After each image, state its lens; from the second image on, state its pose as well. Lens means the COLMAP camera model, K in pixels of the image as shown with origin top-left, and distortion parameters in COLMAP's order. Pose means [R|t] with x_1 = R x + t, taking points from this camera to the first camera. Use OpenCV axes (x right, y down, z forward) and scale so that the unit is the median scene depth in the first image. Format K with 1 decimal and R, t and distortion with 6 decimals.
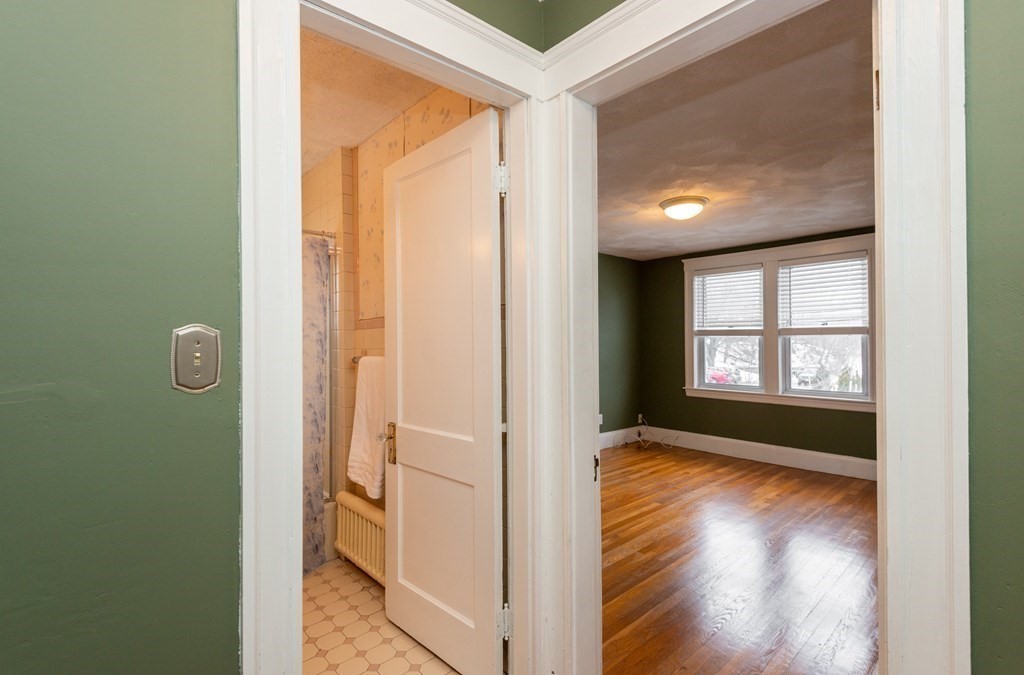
lens RADIAL K [[472.5, 0, 510.7], [0, 472.5, 341.5], [0, 0, 1]] dist [0.000529, -0.000030]
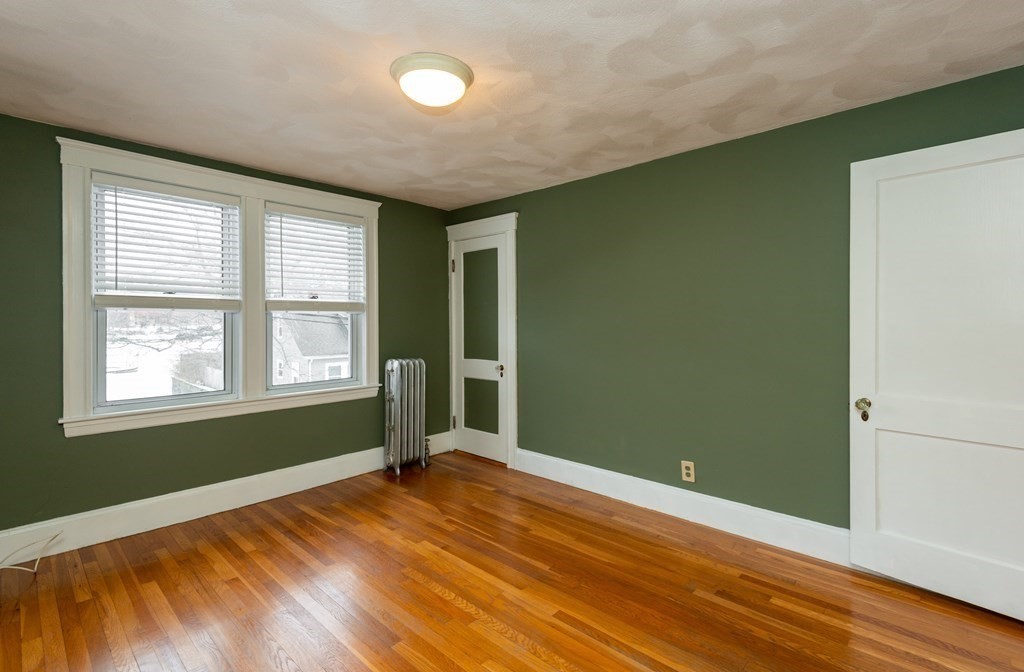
lens RADIAL K [[477.8, 0, 516.2], [0, 477.8, 315.4], [0, 0, 1]] dist [0.018549, -0.000227]
pose [[-0.087499, 0.007497, 0.996136, -0.158431], [-0.004584, 0.999958, -0.007928, -0.001800], [-0.996154, -0.005260, -0.087461, 0.703884]]
